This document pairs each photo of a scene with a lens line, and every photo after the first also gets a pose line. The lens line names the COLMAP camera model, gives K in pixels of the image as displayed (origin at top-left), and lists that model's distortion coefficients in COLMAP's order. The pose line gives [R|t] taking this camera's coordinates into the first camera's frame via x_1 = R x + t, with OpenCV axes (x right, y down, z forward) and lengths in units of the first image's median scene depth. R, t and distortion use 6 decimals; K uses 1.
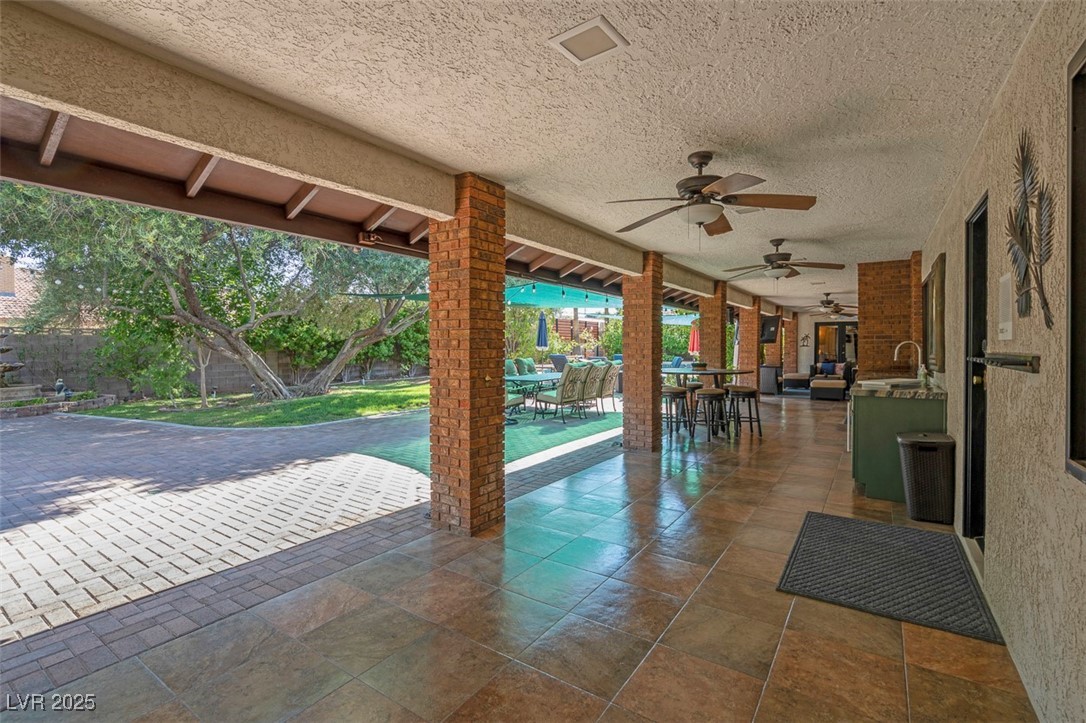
lens RADIAL K [[493.6, 0, 537.8], [0, 493.6, 358.4], [0, 0, 1]] dist [0.000758, 0.000311]
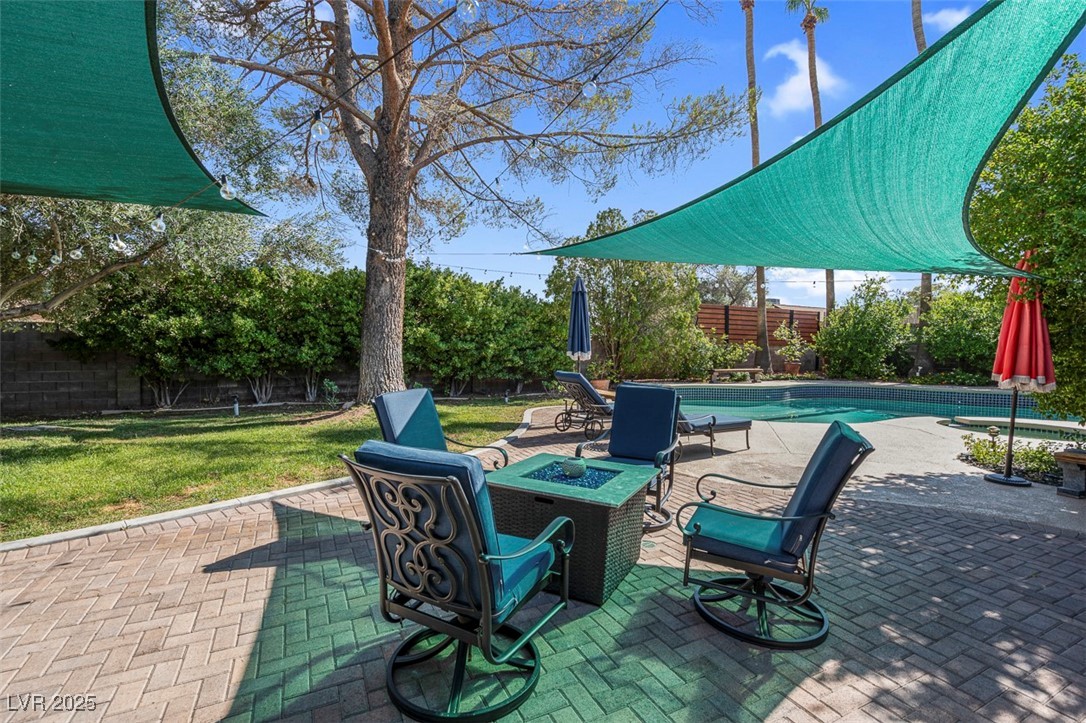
lens RADIAL K [[488.6, 0, 537.9], [0, 488.6, 356.1], [0, 0, 1]] dist [-0.000053, 0.000370]
pose [[0.879764, 0.019701, -0.475003, 0.339123], [-0.024122, 0.999704, -0.003214, -0.030947], [0.474799, 0.014286, 0.879979, 1.027804]]
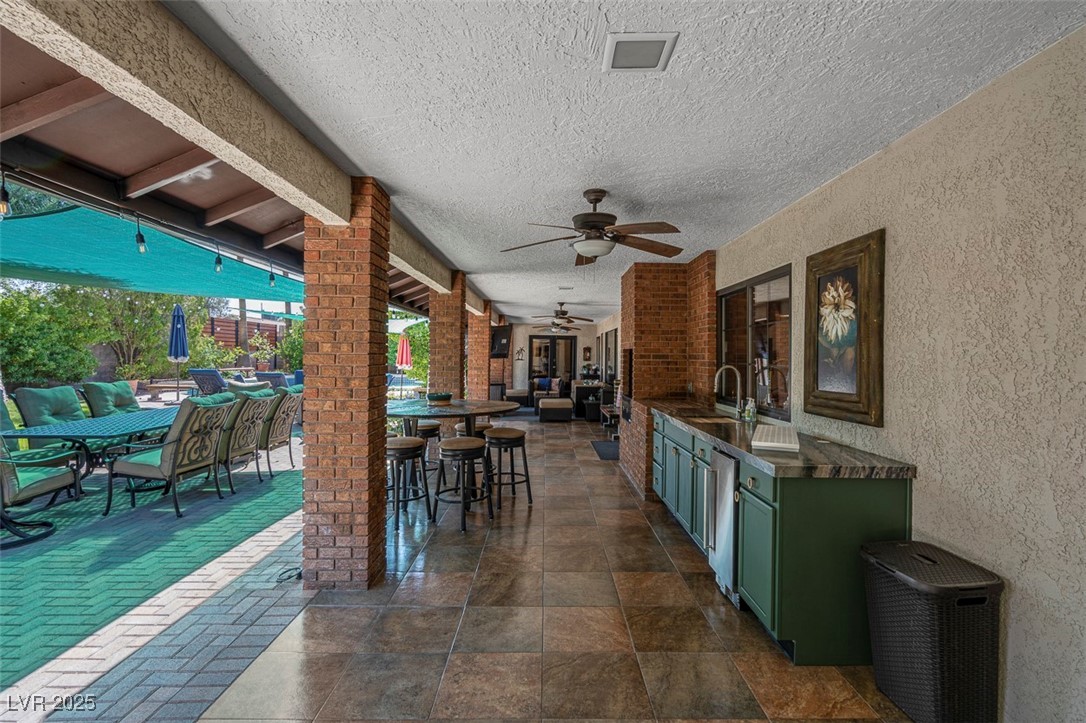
lens RADIAL K [[504.4, 0, 551.0], [0, 504.4, 356.8], [0, 0, 1]] dist [-0.000600, 0.000331]
pose [[0.816852, 0.011159, 0.576739, 0.049832], [0.000711, 0.999793, -0.020351, -0.016366], [-0.576846, 0.017034, 0.816675, 0.269027]]
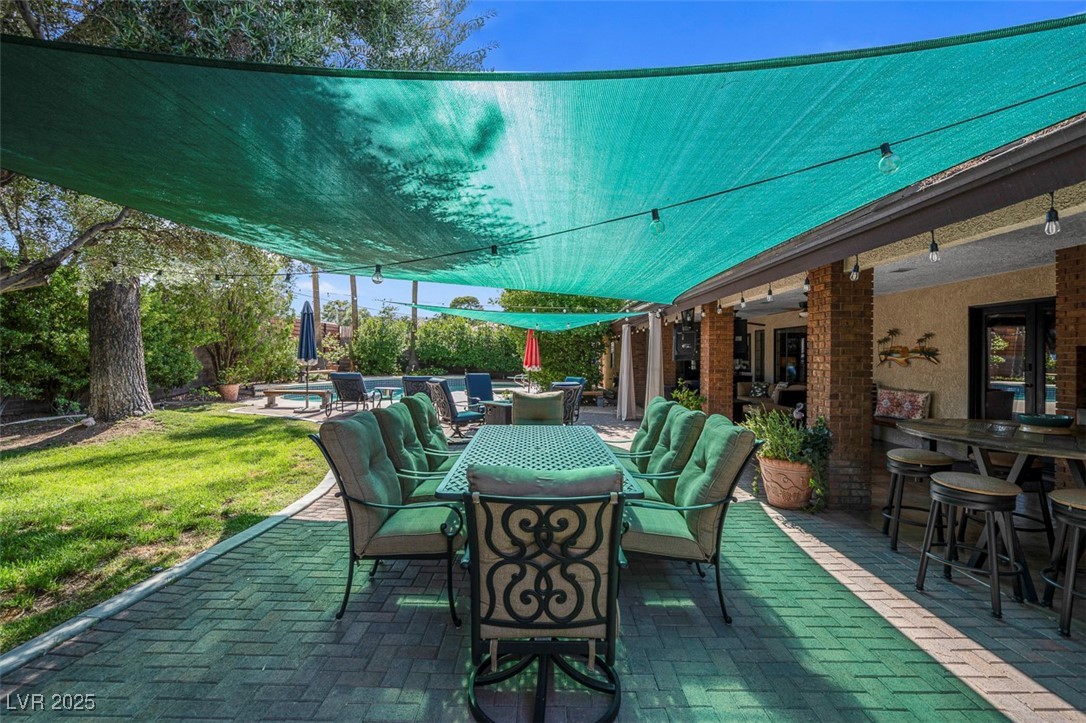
lens RADIAL K [[488.6, 0, 537.9], [0, 488.6, 356.1], [0, 0, 1]] dist [-0.000053, 0.000370]
pose [[0.827109, 0.005783, 0.562012, -0.164529], [0.006854, 0.999769, -0.020374, -0.023143], [-0.562000, 0.020704, 0.826878, 0.610985]]
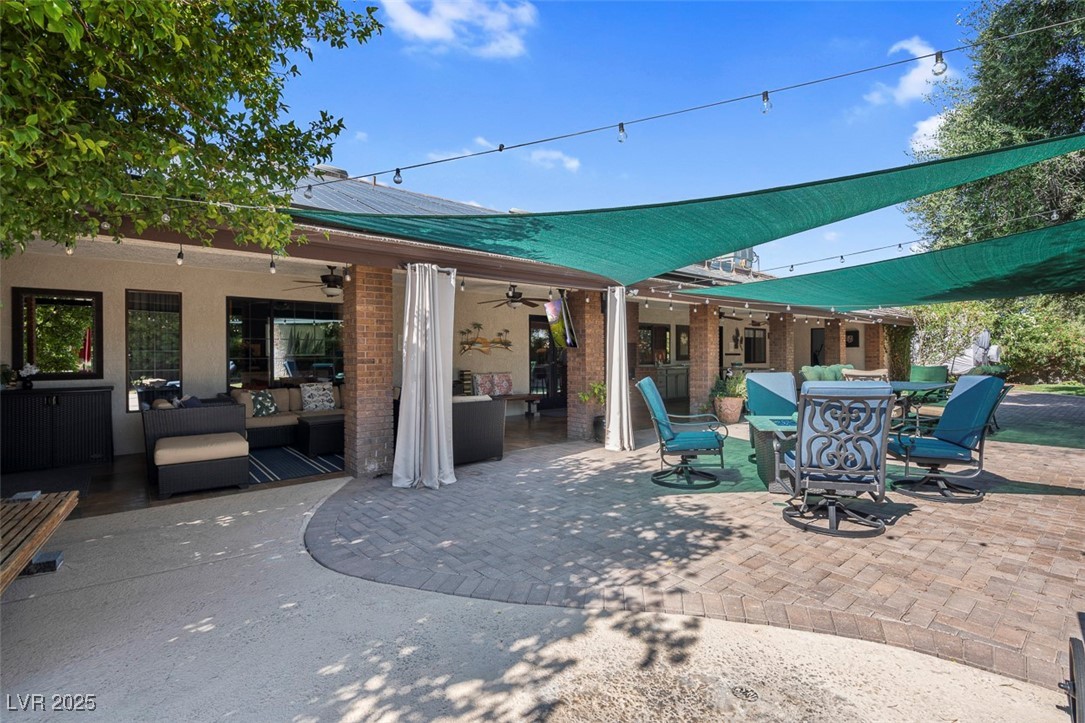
lens RADIAL K [[488.2, 0, 537.4], [0, 488.2, 356.1], [0, 0, 1]] dist [-0.000053, 0.000370]
pose [[-0.961136, 0.006155, 0.276005, 0.334281], [0.013536, 0.999600, 0.024846, -0.036133], [-0.275742, 0.027616, -0.960835, 1.695702]]
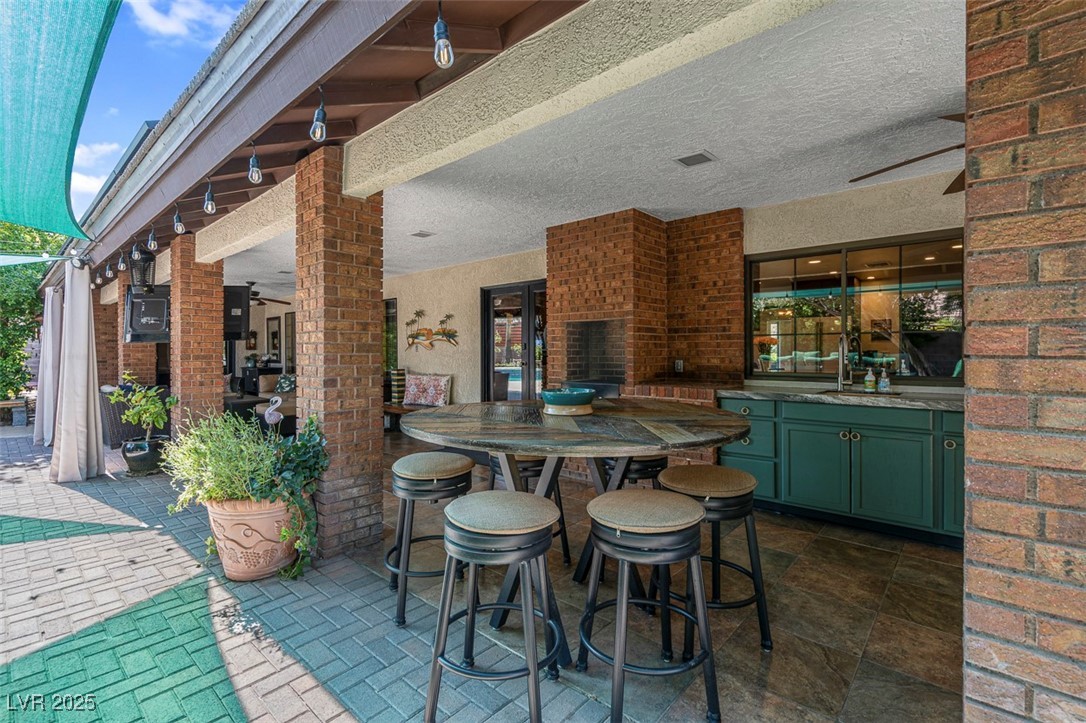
lens RADIAL K [[488.6, 0, 537.9], [0, 488.6, 356.1], [0, 0, 1]] dist [-0.000053, 0.000370]
pose [[0.125067, -0.006278, 0.992128, 0.020391], [0.024901, 0.999685, 0.003187, -0.008755], [-0.991836, 0.024306, 0.125184, 0.664816]]
